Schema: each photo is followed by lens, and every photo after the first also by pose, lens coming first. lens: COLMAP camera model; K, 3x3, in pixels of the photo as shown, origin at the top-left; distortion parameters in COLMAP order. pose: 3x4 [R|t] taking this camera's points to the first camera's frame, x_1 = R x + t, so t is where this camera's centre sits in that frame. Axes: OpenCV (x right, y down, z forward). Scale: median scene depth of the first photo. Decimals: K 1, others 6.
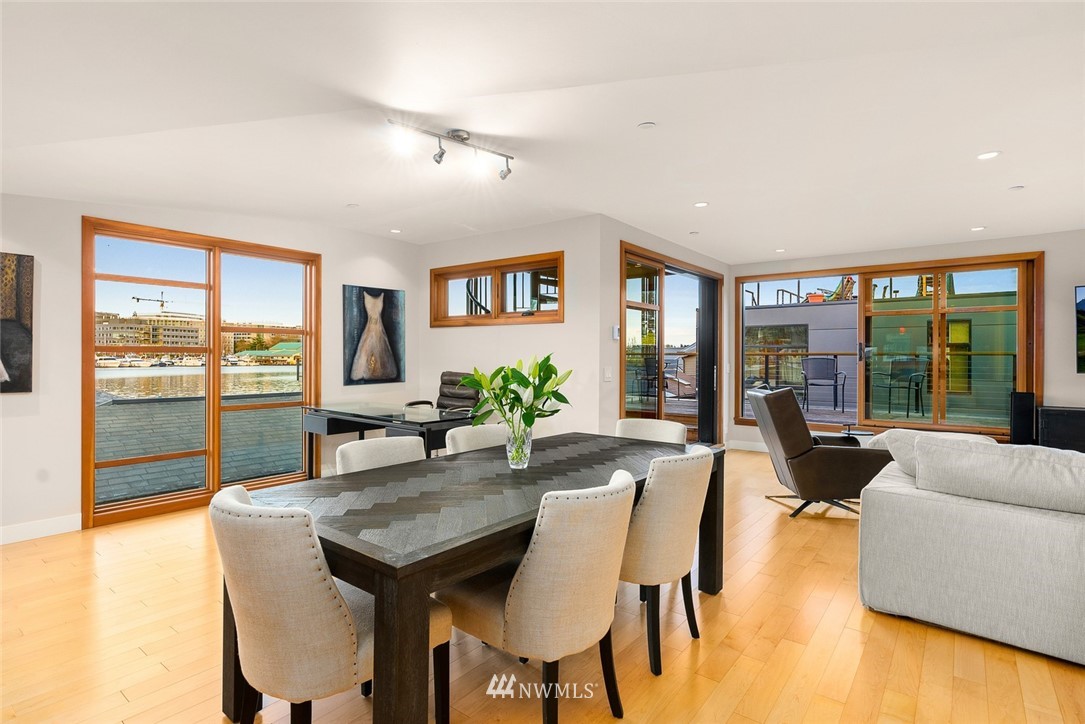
lens RADIAL K [[544.5, 0, 524.3], [0, 544.5, 360.5], [0, 0, 1]] dist [0.003273, 0.000365]
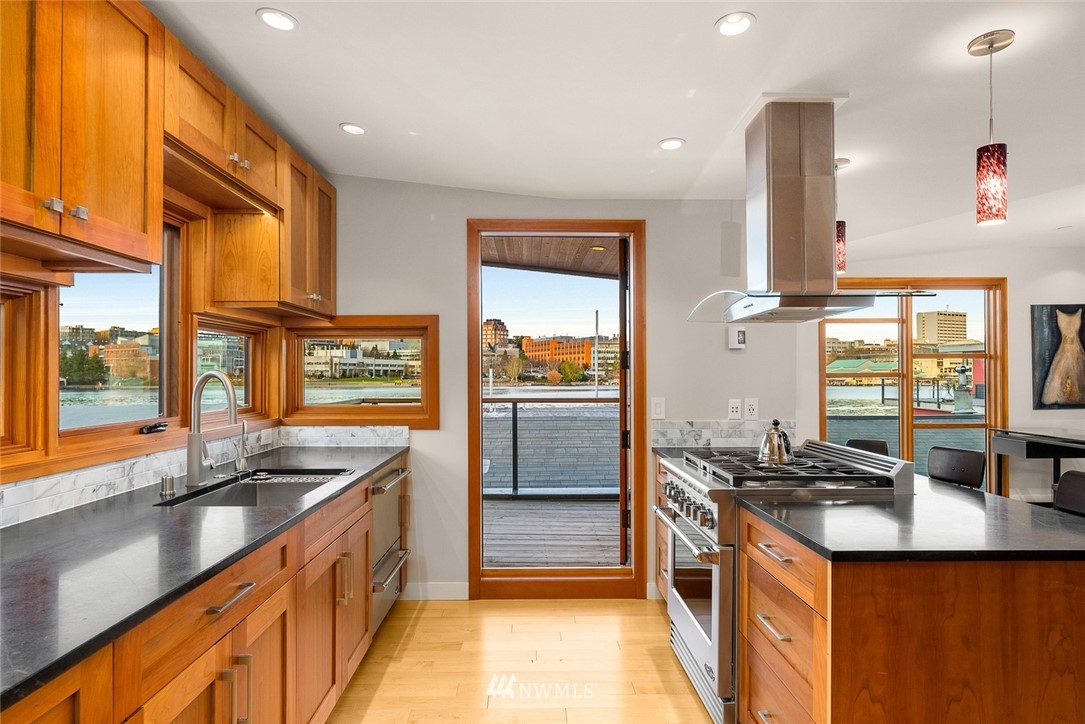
lens RADIAL K [[604.9, 0, 539.7], [0, 604.9, 370.5], [0, 0, 1]] dist [-0.001199, 0.000165]
pose [[0.640649, -0.013832, -0.767709, -0.068332], [0.001436, 0.999858, -0.016817, -0.006269], [0.767833, 0.009671, 0.640578, -0.345314]]
